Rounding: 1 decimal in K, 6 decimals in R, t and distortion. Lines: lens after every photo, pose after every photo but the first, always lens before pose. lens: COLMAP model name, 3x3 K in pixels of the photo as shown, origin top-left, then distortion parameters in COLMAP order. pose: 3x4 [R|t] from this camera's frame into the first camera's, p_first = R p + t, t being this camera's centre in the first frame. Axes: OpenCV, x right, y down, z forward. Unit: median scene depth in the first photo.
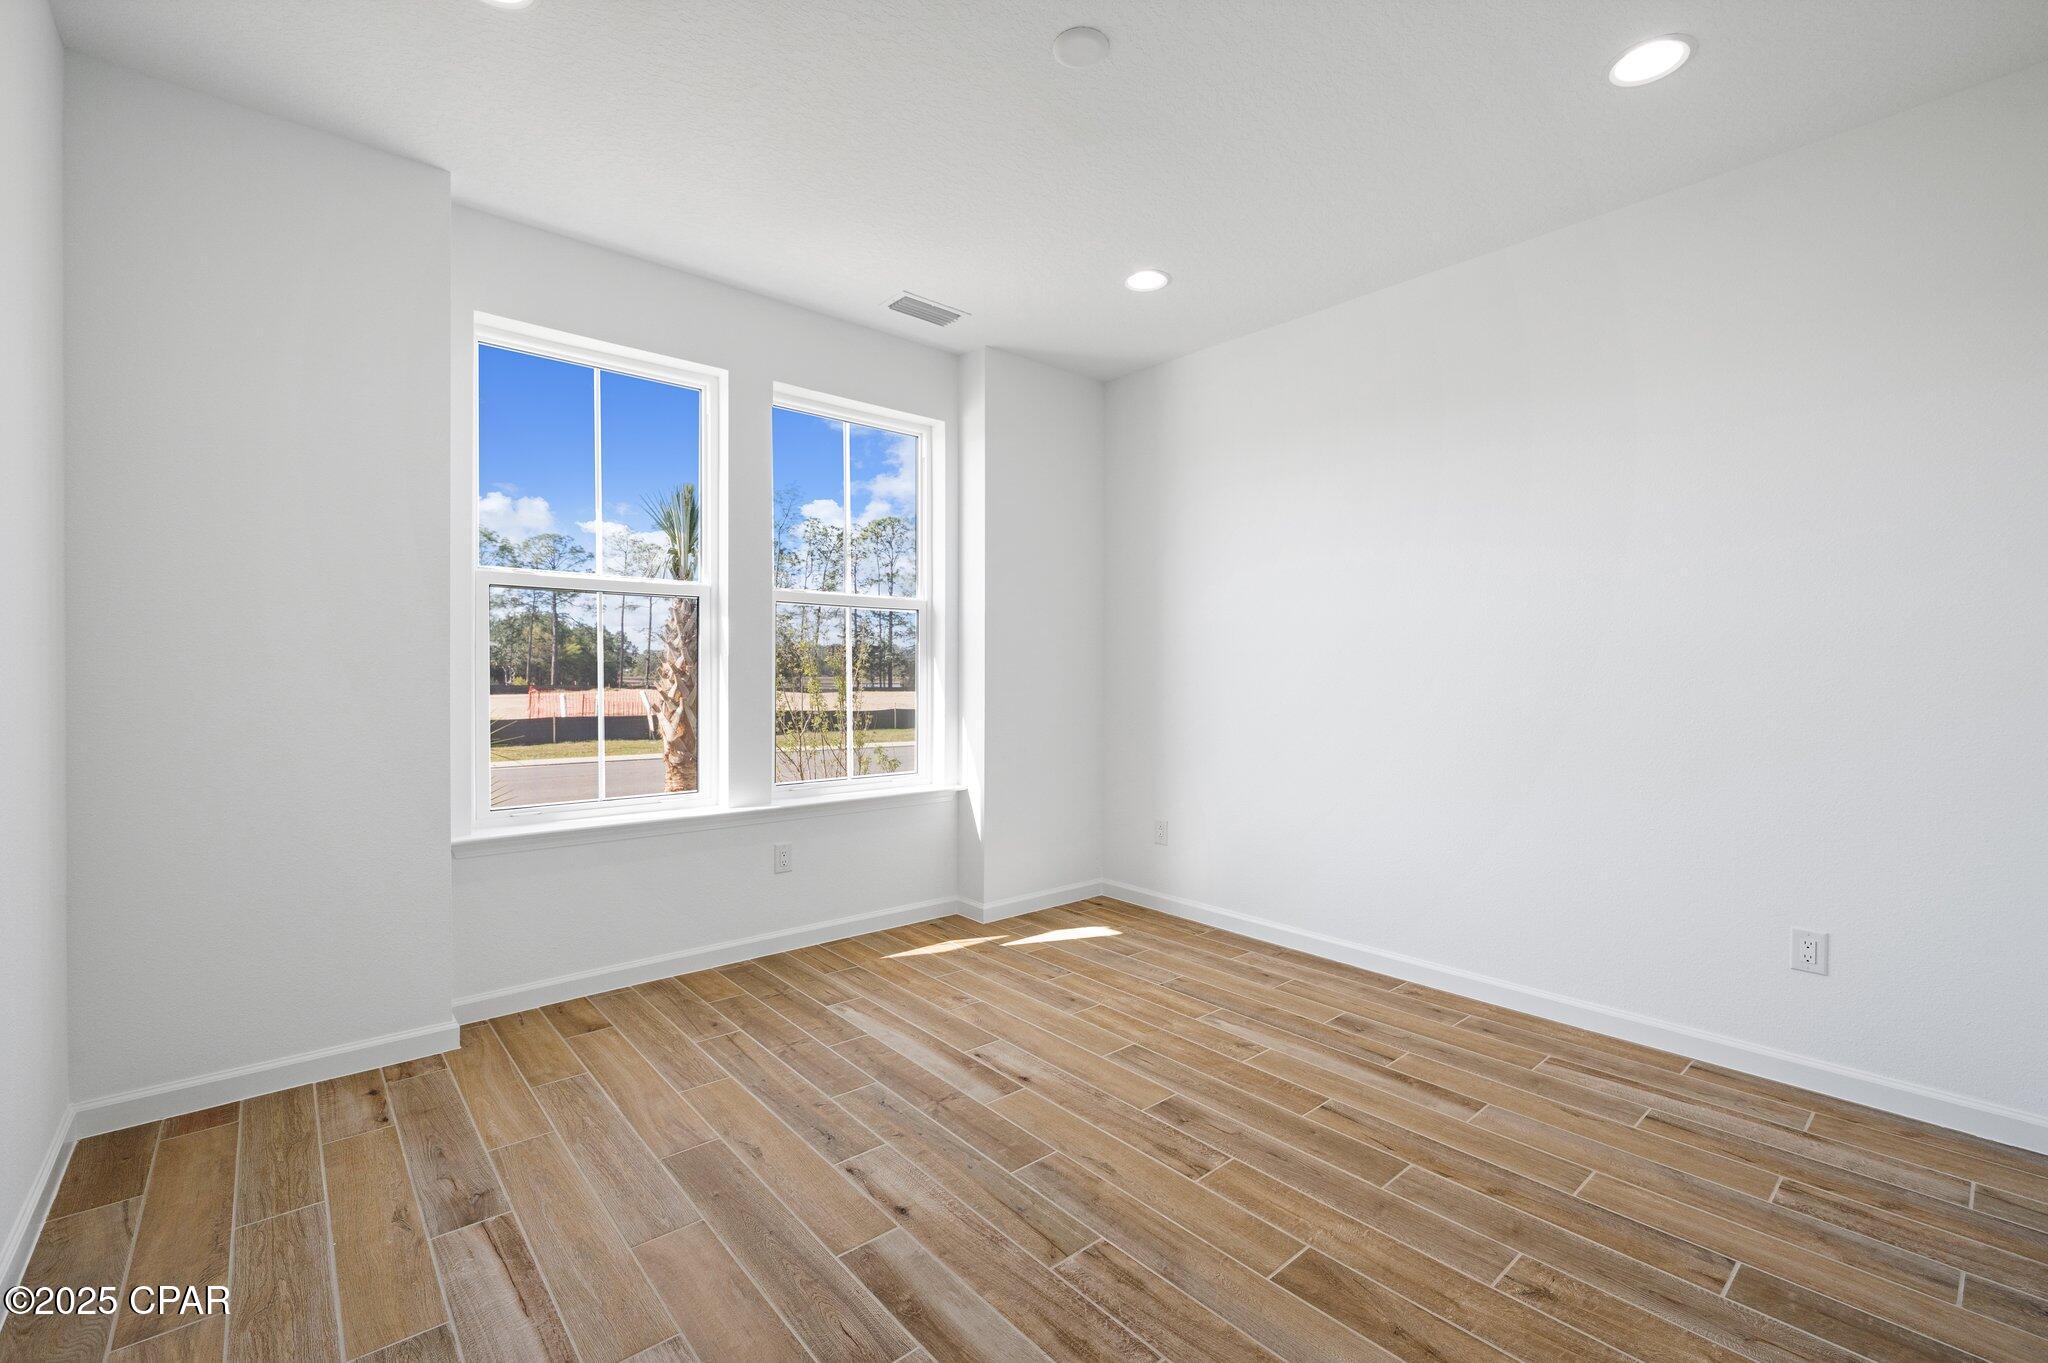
lens RADIAL K [[887.7, 0, 1025.8], [0, 887.7, 679.9], [0, 0, 1]] dist [0.000335, 0.000055]
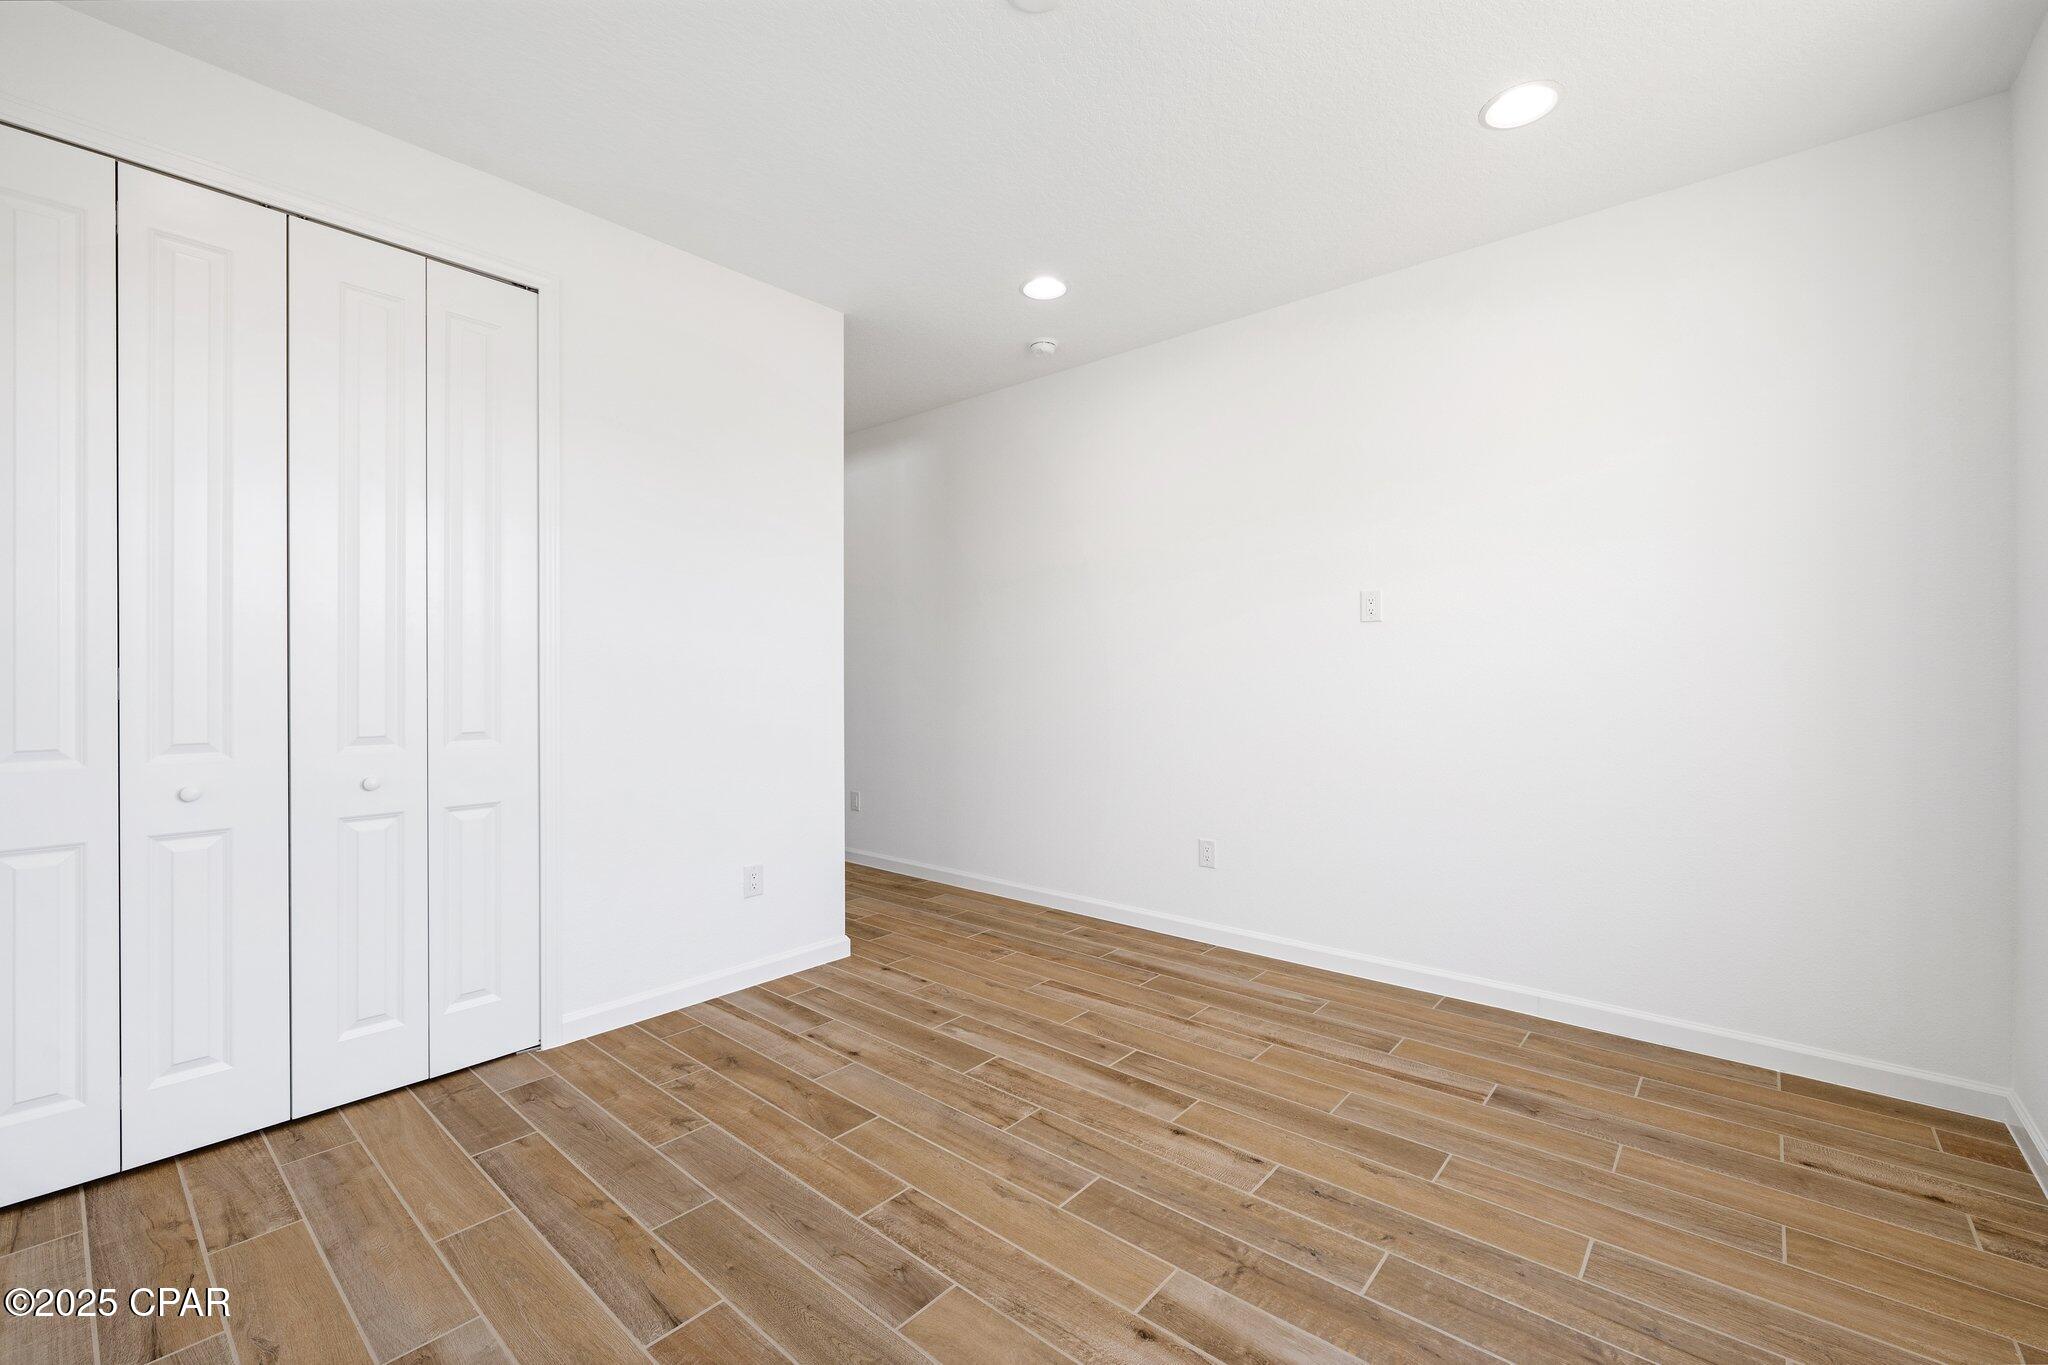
lens RADIAL K [[831.4, 0, 1032.3], [0, 831.4, 675.5], [0, 0, 1]] dist [-0.001245, 0.000014]
pose [[-0.988511, -0.001448, -0.151144, 0.197570], [-0.003185, 0.999932, 0.011251, -0.002851], [0.151117, 0.011603, -0.988448, 1.910741]]
